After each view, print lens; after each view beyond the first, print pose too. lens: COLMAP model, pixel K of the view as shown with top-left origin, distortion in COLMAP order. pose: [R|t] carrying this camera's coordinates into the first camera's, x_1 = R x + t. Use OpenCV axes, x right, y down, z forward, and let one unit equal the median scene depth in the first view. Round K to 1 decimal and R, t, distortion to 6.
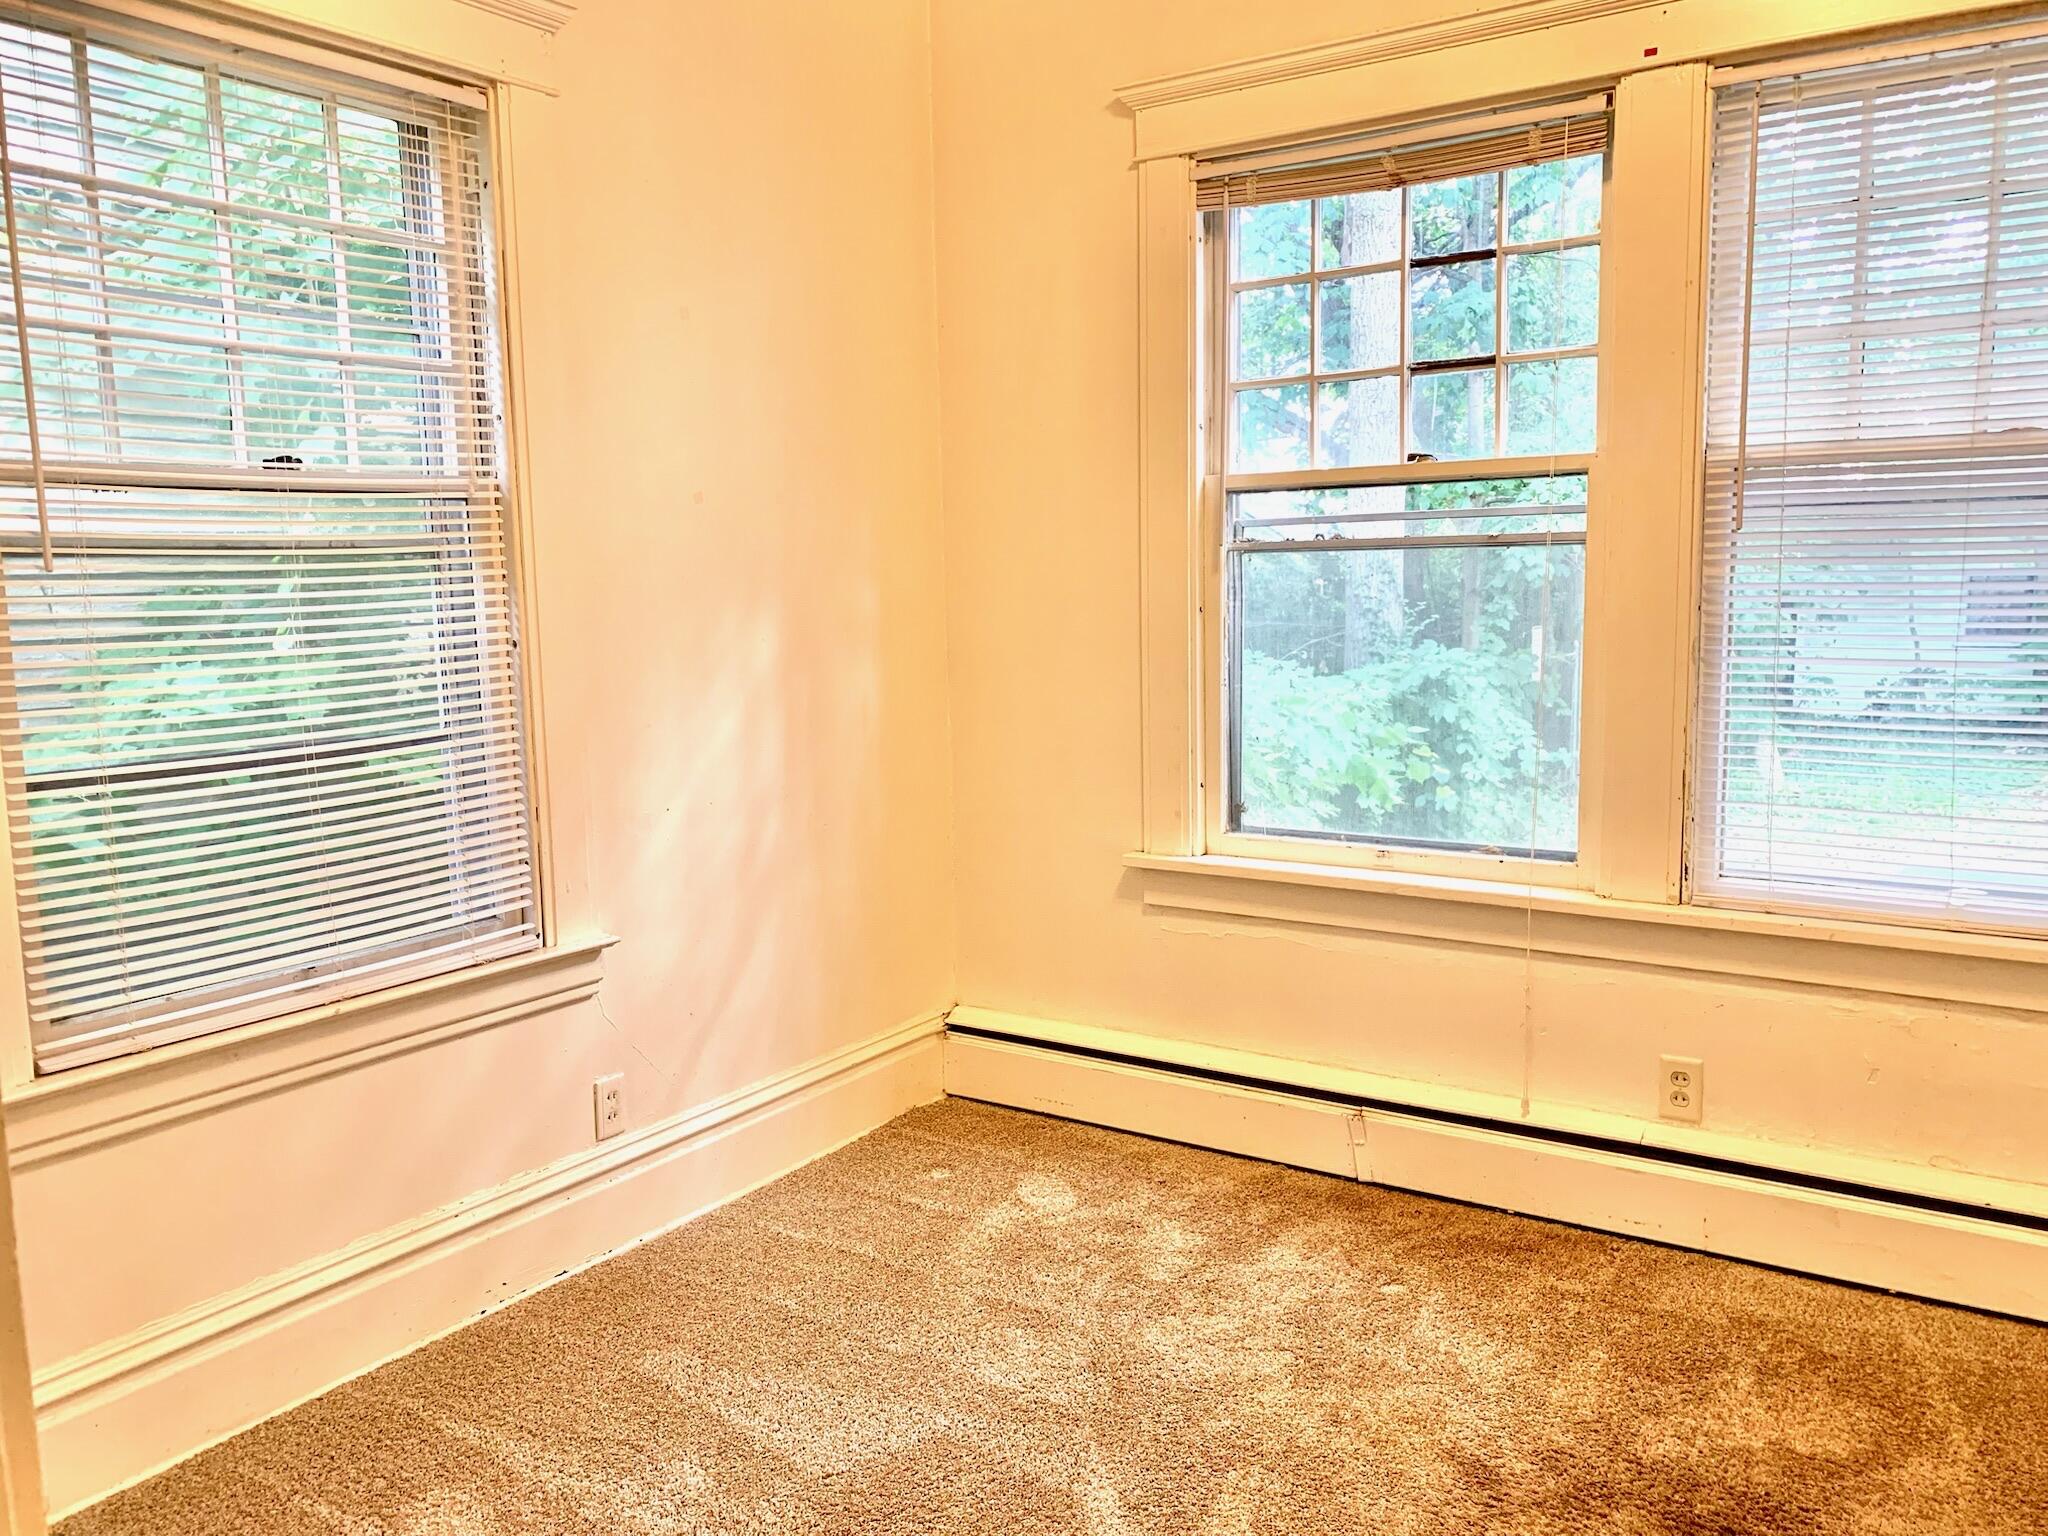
lens RADIAL K [[1535.1, 0, 1024.0], [0, 1535.1, 768.0], [0, 0, 1]] dist [-0.067506, -0.002007]
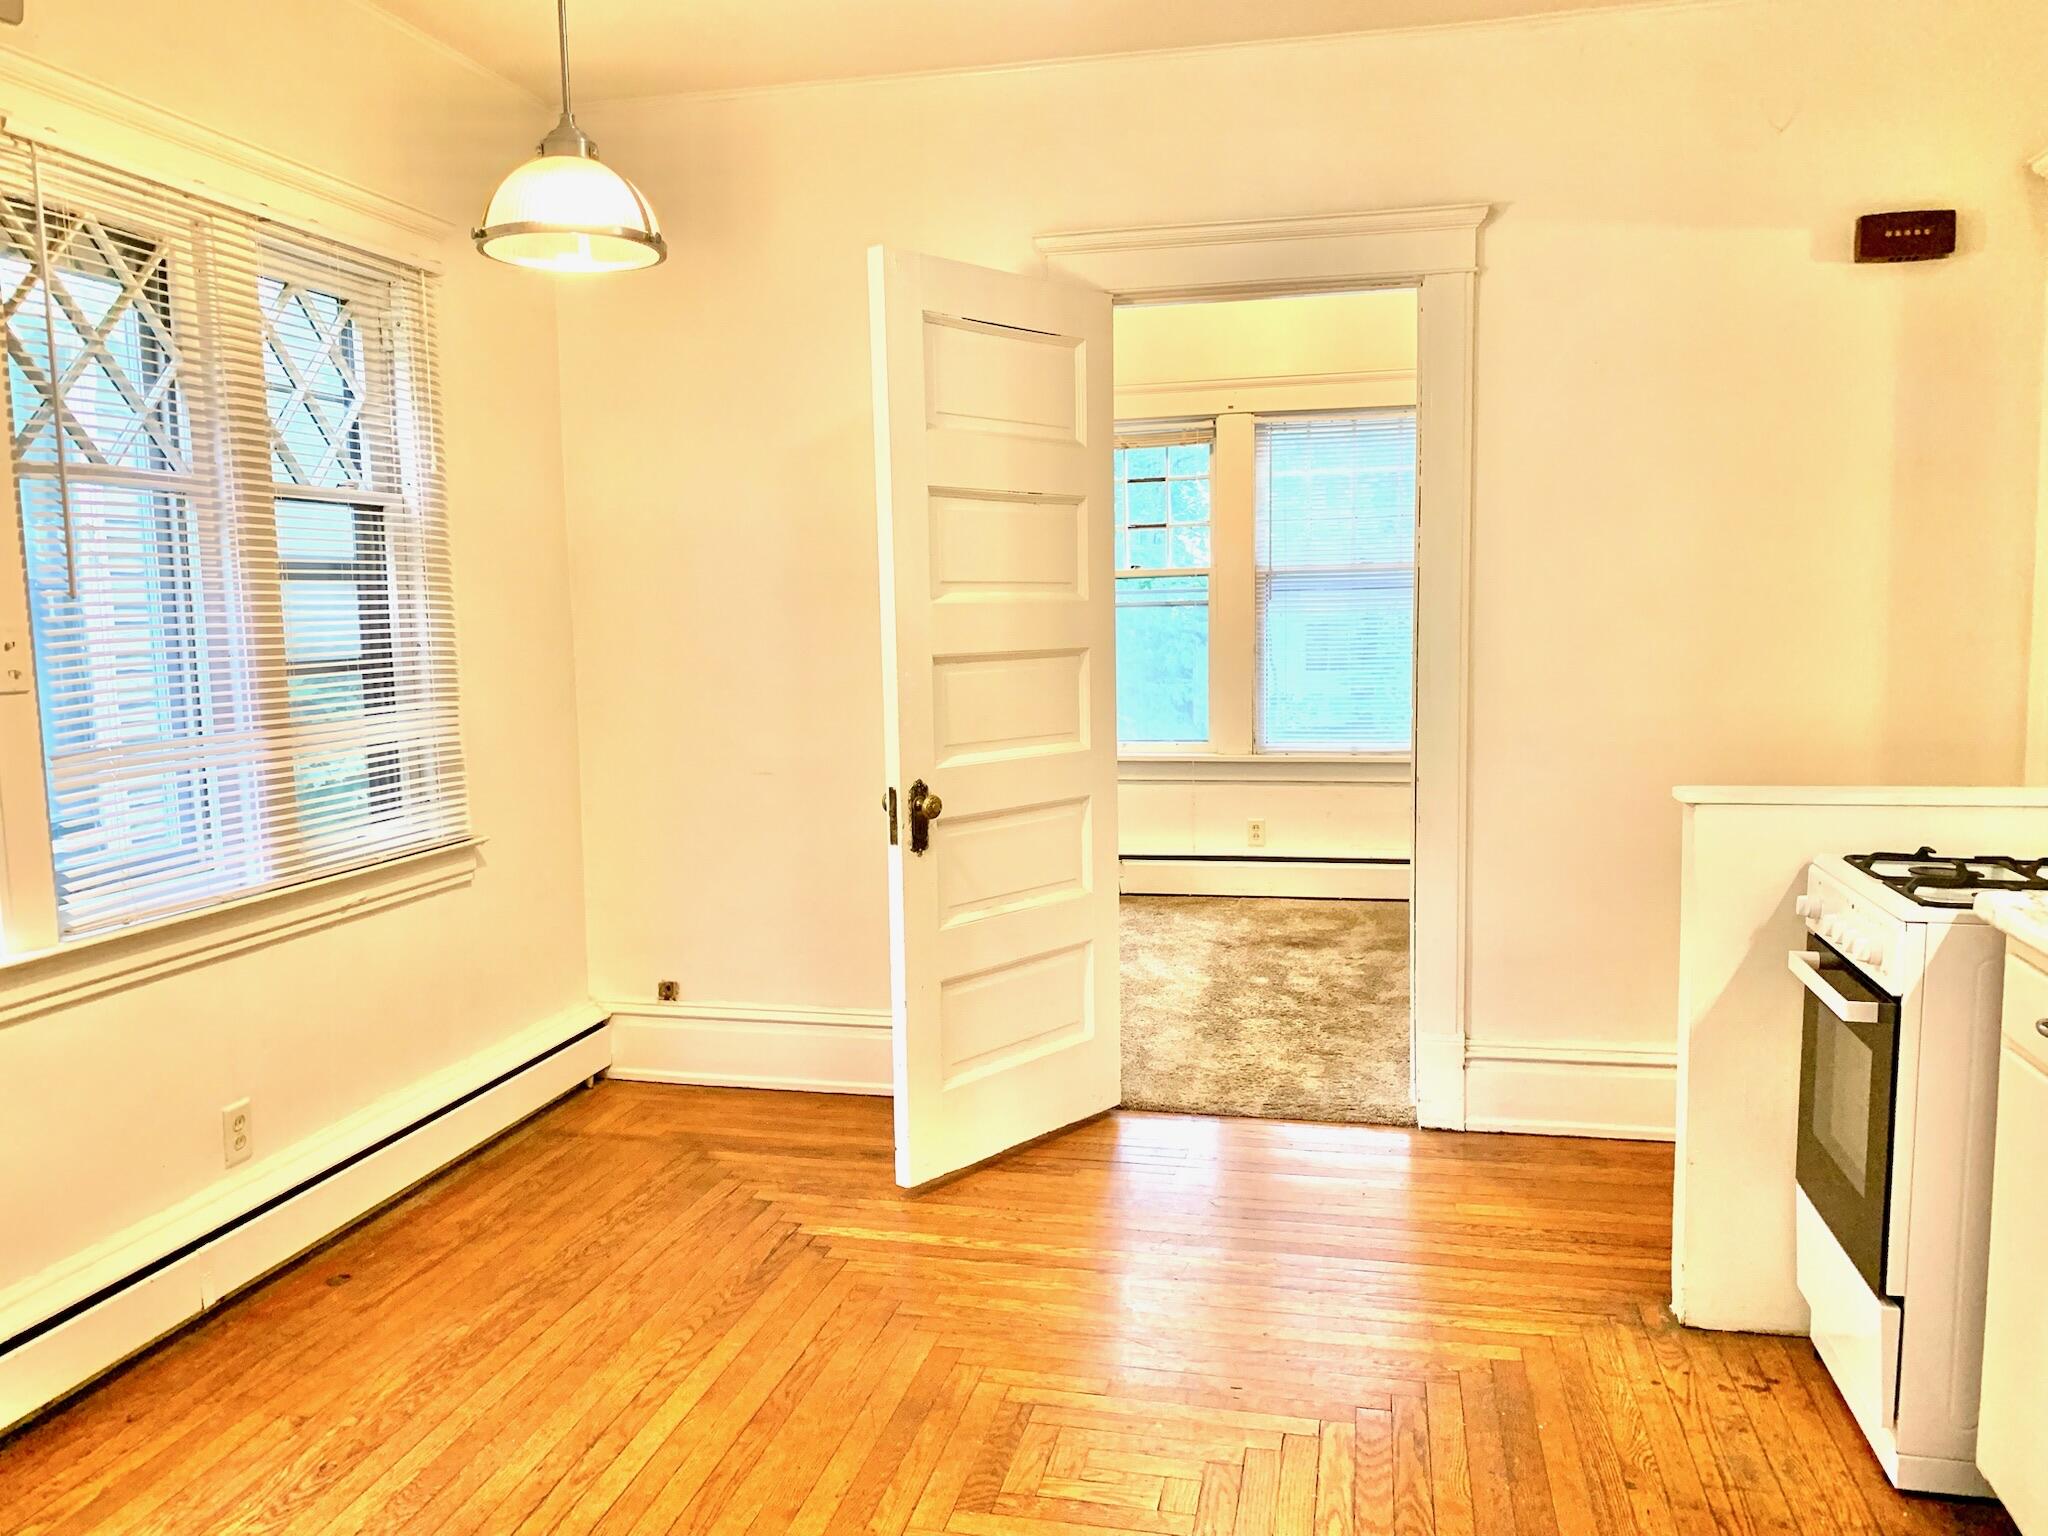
lens RADIAL K [[1535.1, 0, 1024.0], [0, 1535.1, 768.0], [0, 0, 1]] dist [-0.067506, -0.002007]
pose [[0.937718, -0.041517, 0.344908, -0.760796], [0.051800, 0.998444, -0.020648, 0.146931], [-0.343514, 0.037229, 0.938409, -1.180850]]
